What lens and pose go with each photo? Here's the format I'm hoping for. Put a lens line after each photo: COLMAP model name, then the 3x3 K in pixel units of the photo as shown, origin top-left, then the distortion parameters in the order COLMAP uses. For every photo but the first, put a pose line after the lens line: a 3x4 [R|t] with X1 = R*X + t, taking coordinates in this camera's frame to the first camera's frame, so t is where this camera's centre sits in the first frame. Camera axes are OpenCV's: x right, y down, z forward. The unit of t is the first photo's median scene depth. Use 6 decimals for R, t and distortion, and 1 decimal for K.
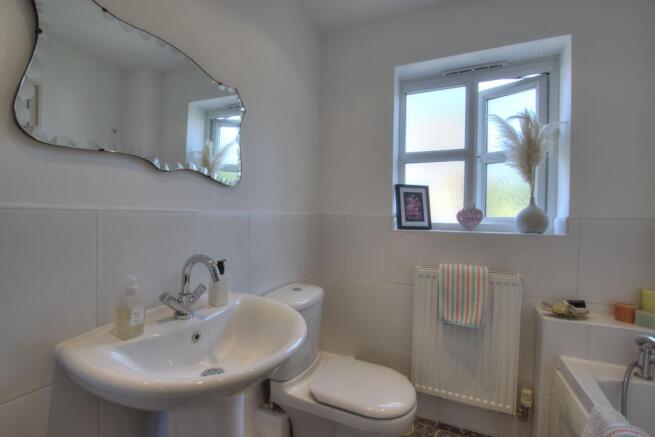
lens RADIAL K [[290.4, 0, 323.6], [0, 290.4, 223.7], [0, 0, 1]] dist [-0.040143, 0.009770]
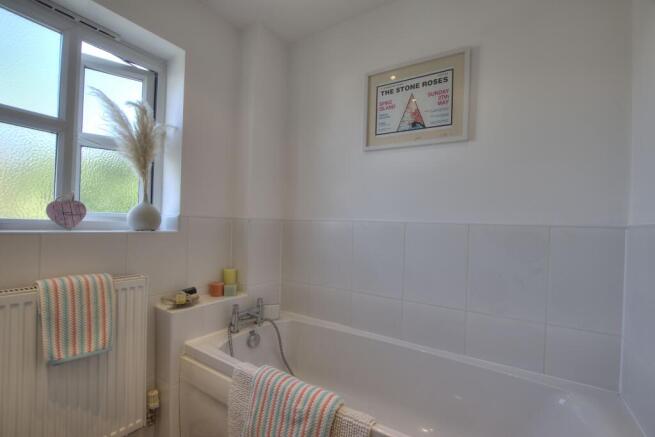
lens RADIAL K [[290.4, 0, 323.6], [0, 290.4, 223.7], [0, 0, 1]] dist [-0.040143, 0.009770]
pose [[0.146991, -0.009023, 0.989097, -0.146650], [-0.007521, 0.999919, 0.010239, -0.004765], [-0.989109, -0.008944, 0.146912, 0.262806]]
